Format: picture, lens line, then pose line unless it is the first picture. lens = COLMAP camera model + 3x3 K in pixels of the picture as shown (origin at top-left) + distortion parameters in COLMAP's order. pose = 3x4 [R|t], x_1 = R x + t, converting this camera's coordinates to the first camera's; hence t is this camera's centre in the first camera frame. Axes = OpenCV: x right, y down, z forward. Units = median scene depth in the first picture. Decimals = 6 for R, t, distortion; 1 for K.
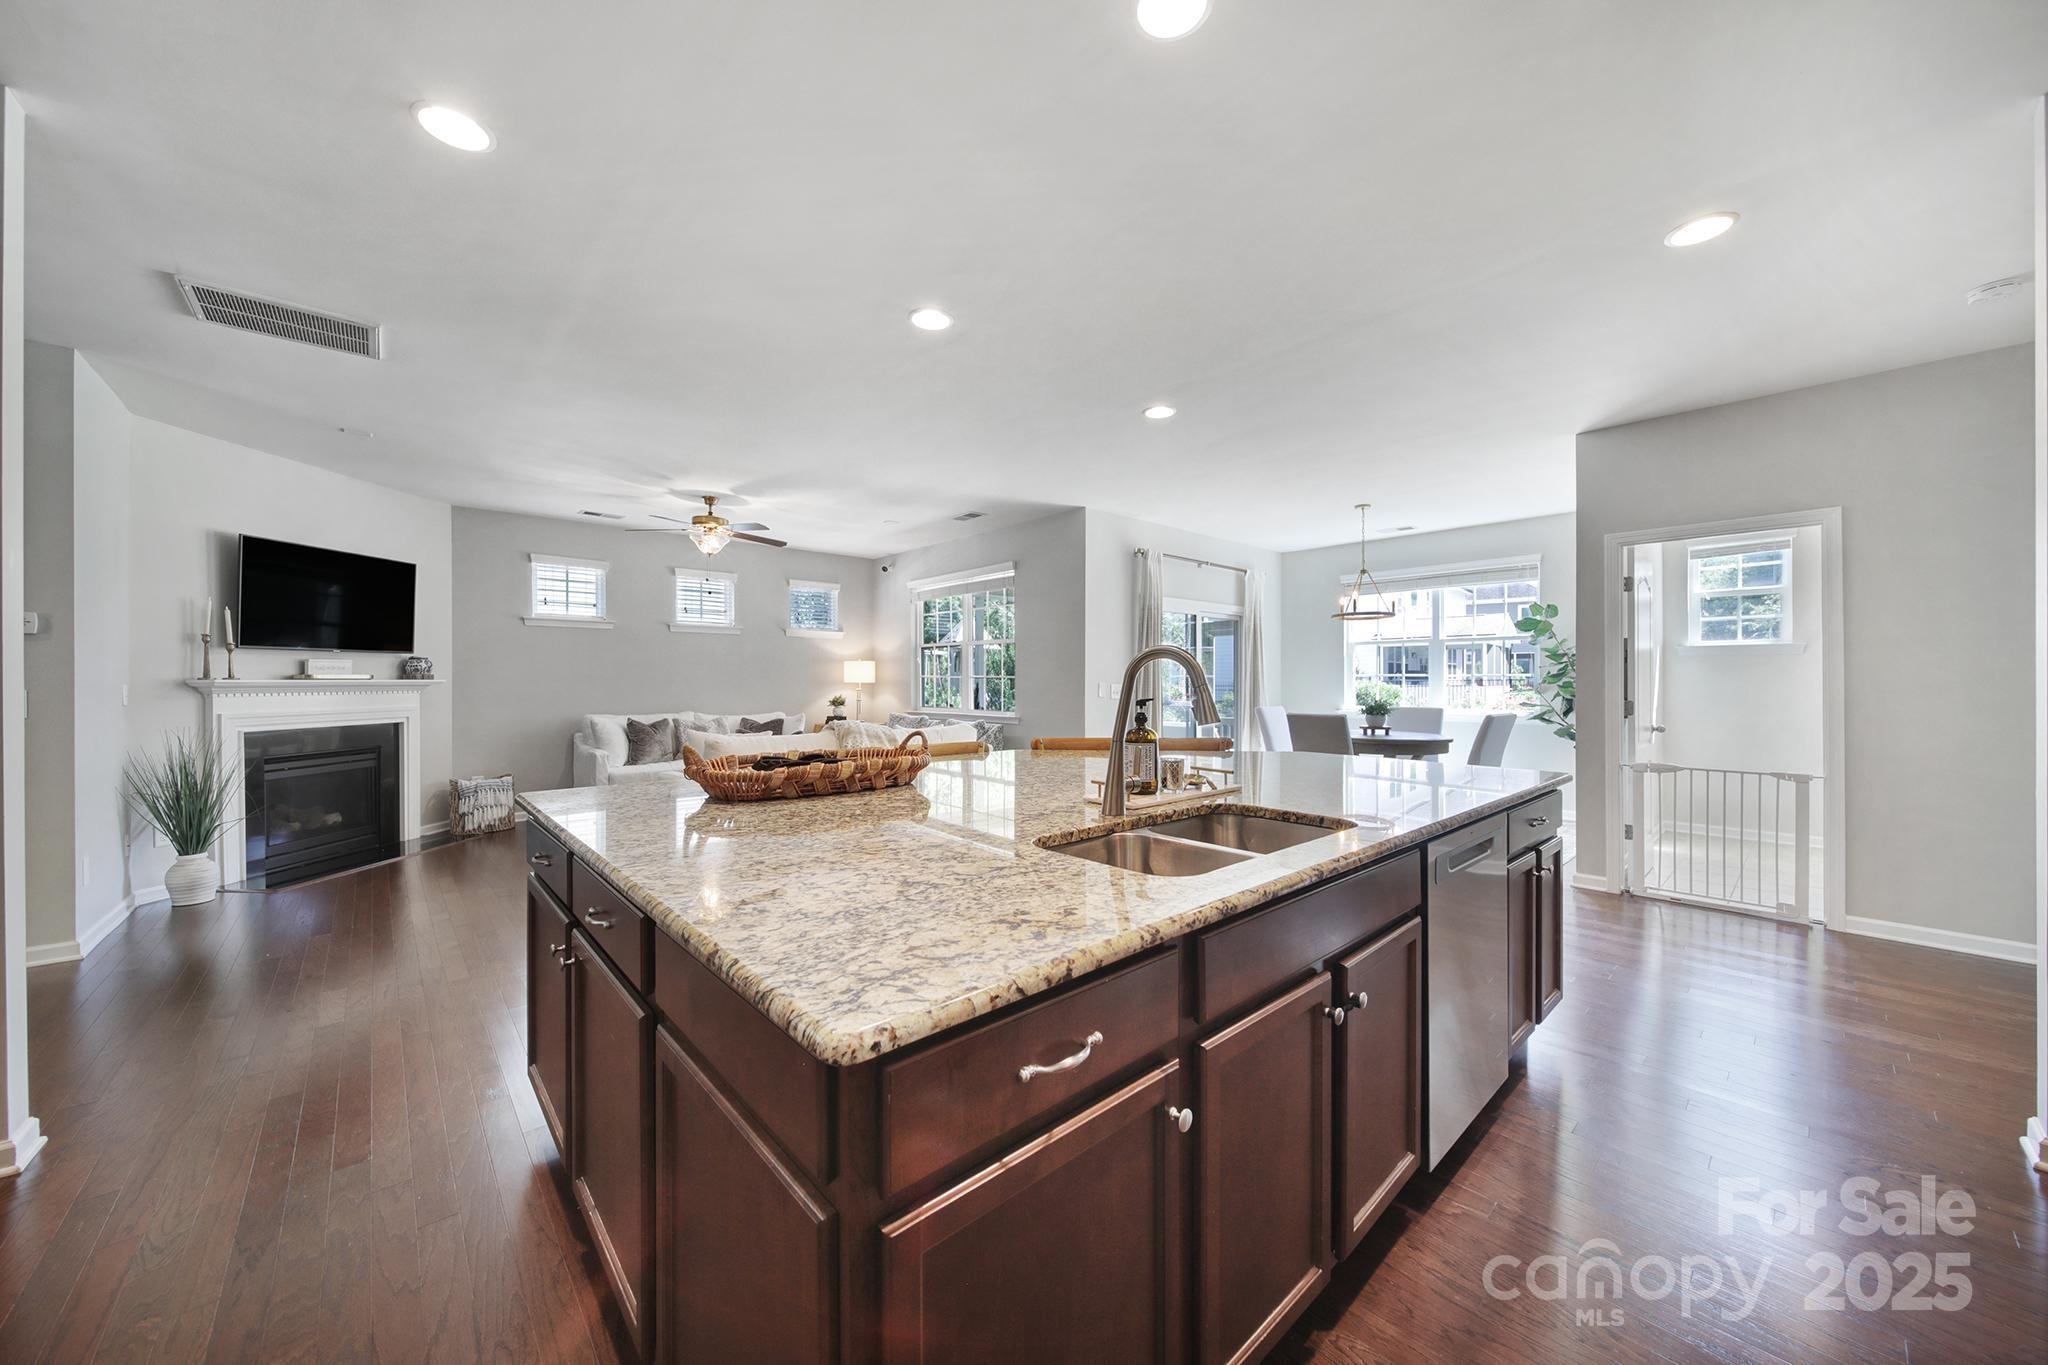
lens RADIAL K [[718.4, 0, 1024.0], [0, 718.4, 682.5], [0, 0, 1]] dist [-0.009125, -0.000076]
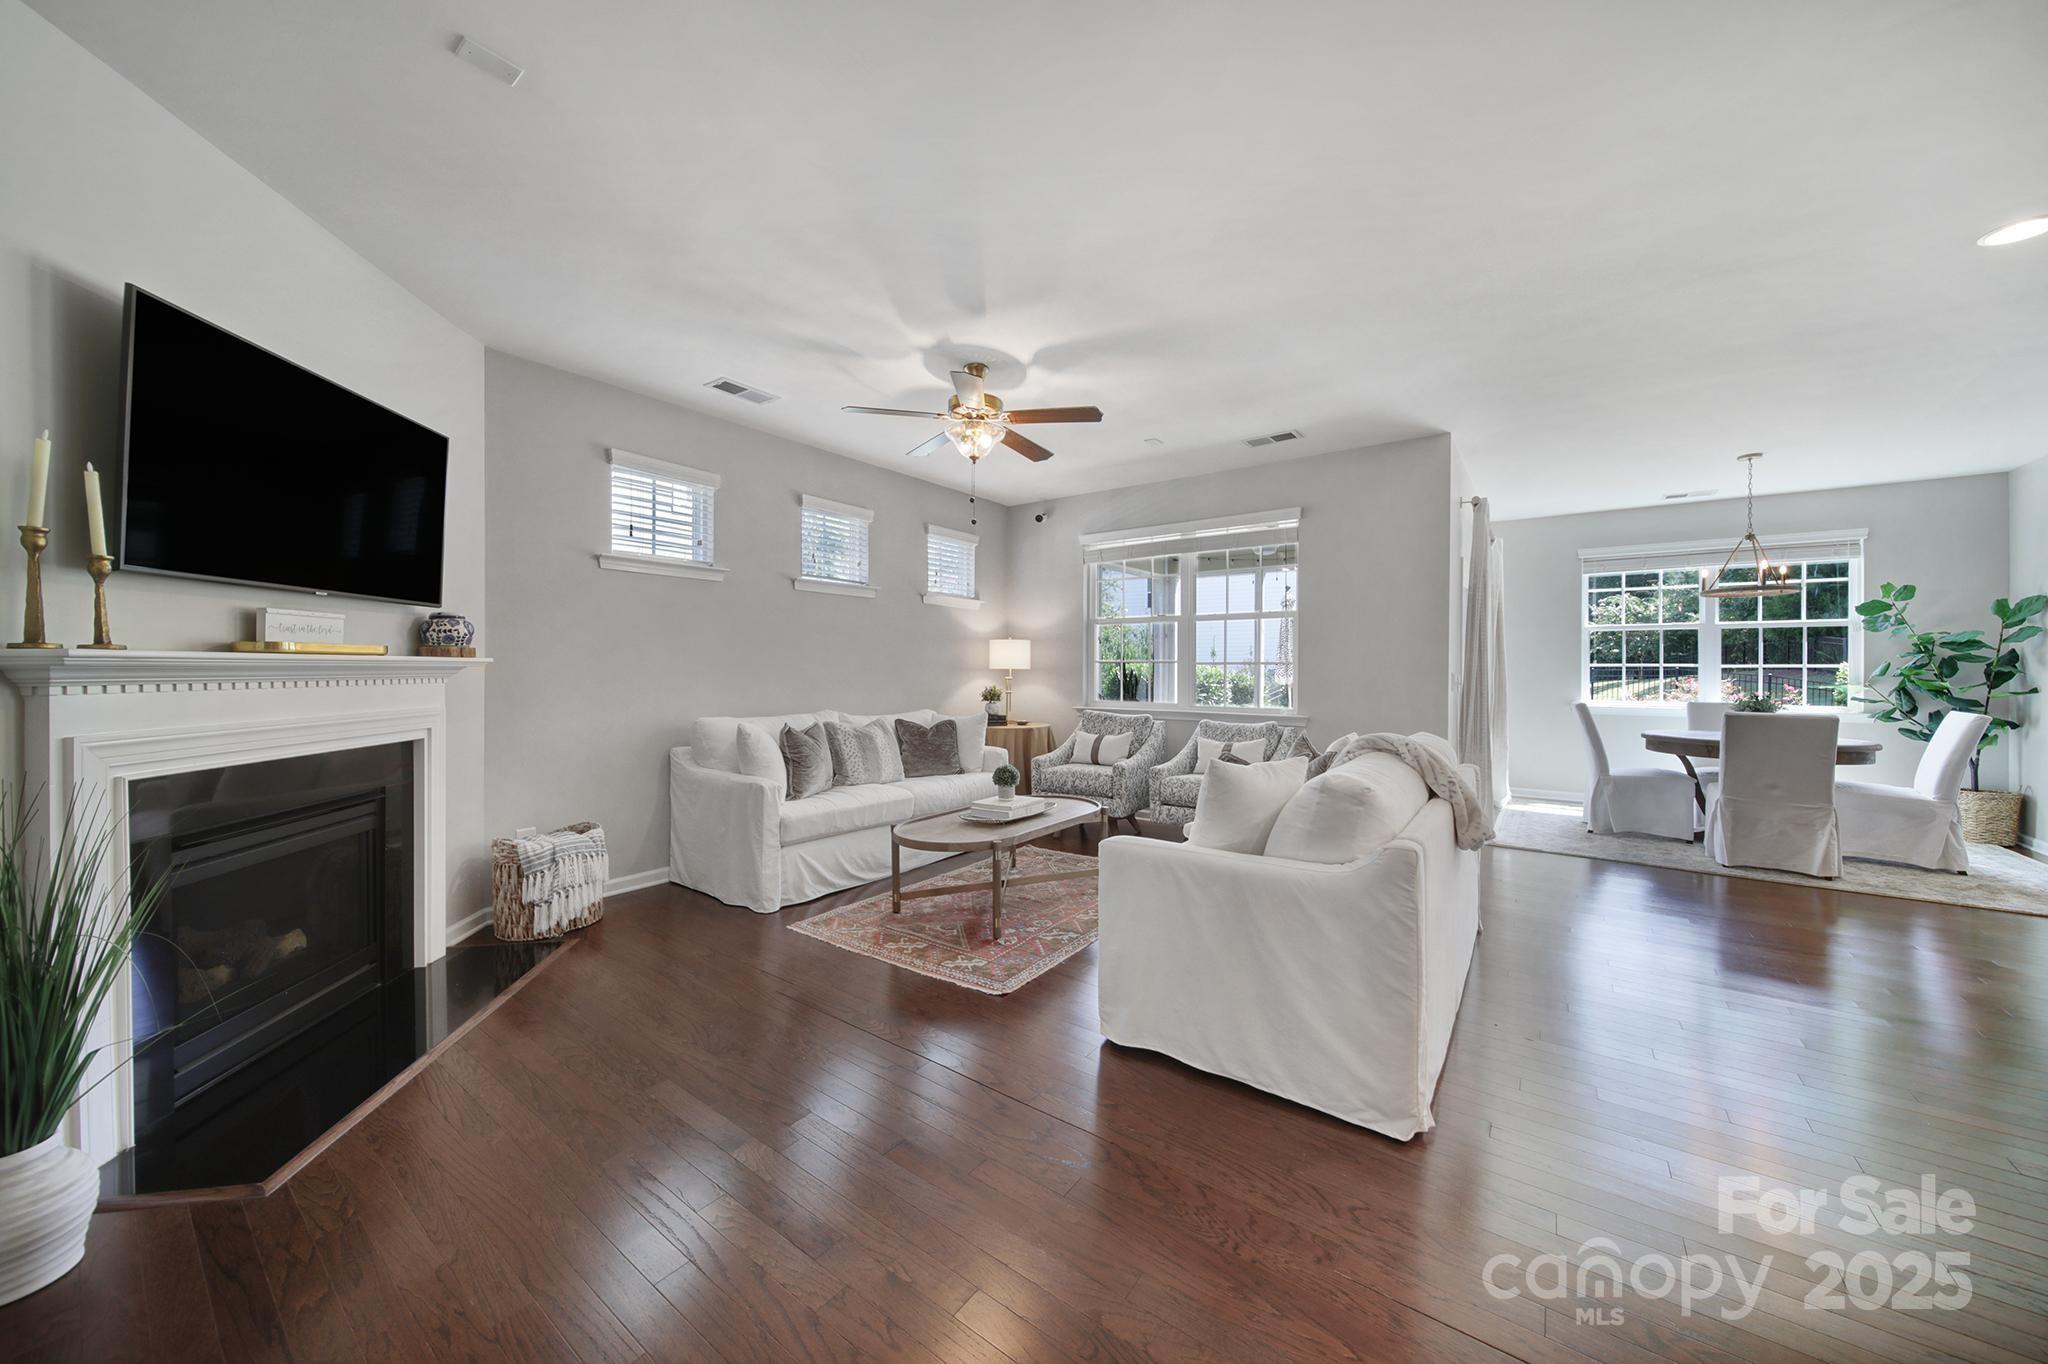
lens RADIAL K [[717.1, 0, 1021.6], [0, 717.1, 667.6], [0, 0, 1]] dist [-0.007667, -0.000447]
pose [[0.981626, 0.008293, 0.190633, -0.536689], [-0.007642, 0.999962, -0.004147, 0.002979], [-0.190660, 0.002614, 0.981653, 0.402933]]
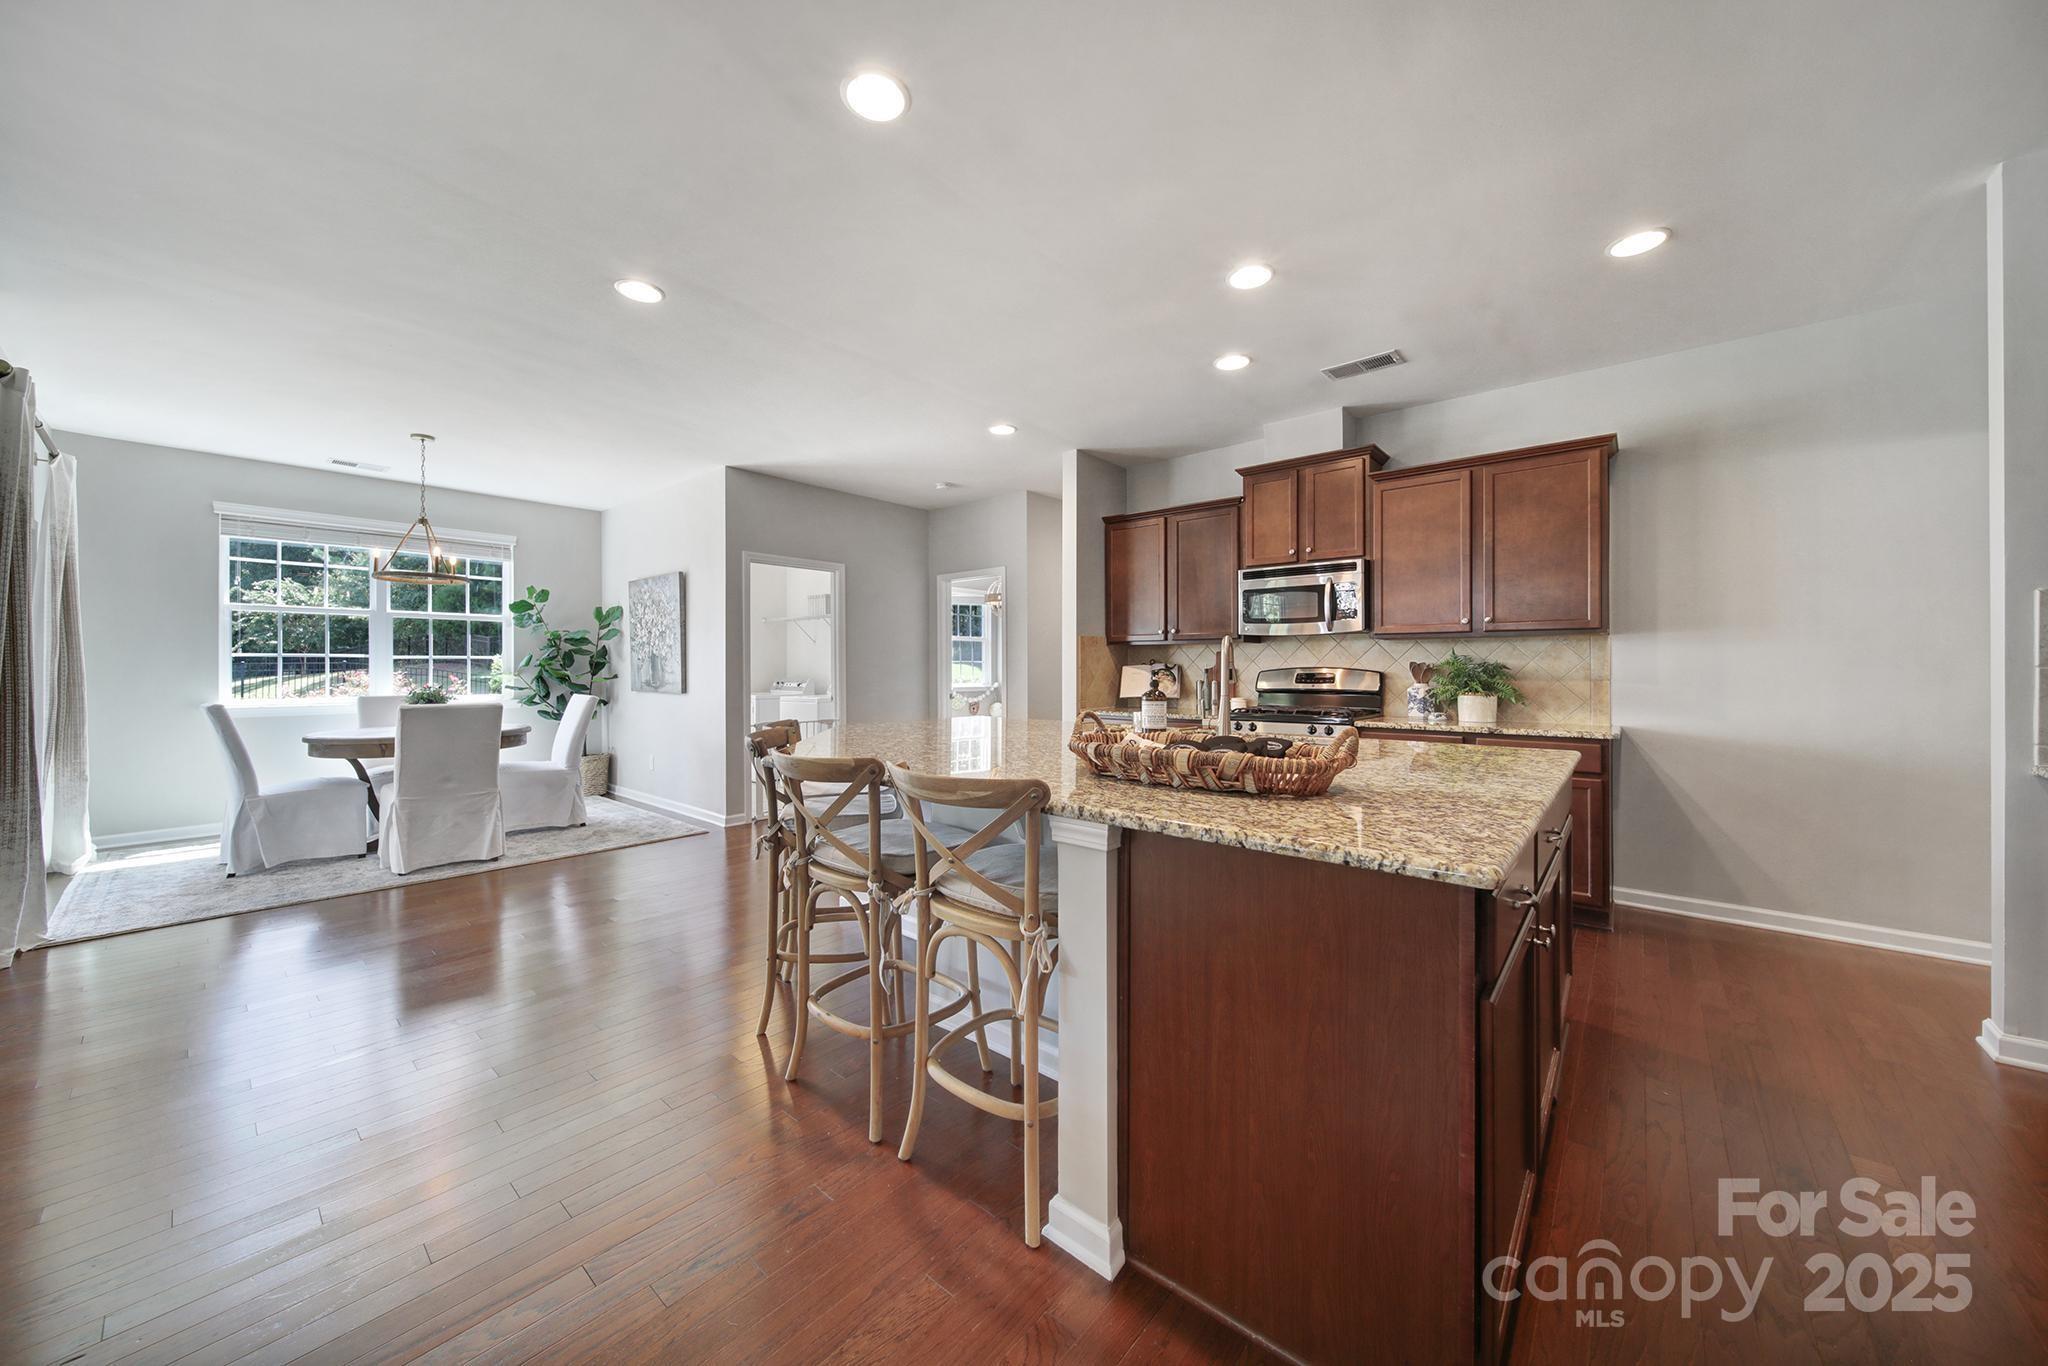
lens RADIAL K [[717.1, 0, 1021.6], [0, 717.1, 668.6], [0, 0, 1]] dist [-0.007667, -0.000447]
pose [[-0.125055, 0.001567, 0.992149, -0.411508], [0.001714, 0.999998, -0.001363, 0.007941], [-0.992148, 0.001530, -0.125057, 0.496693]]
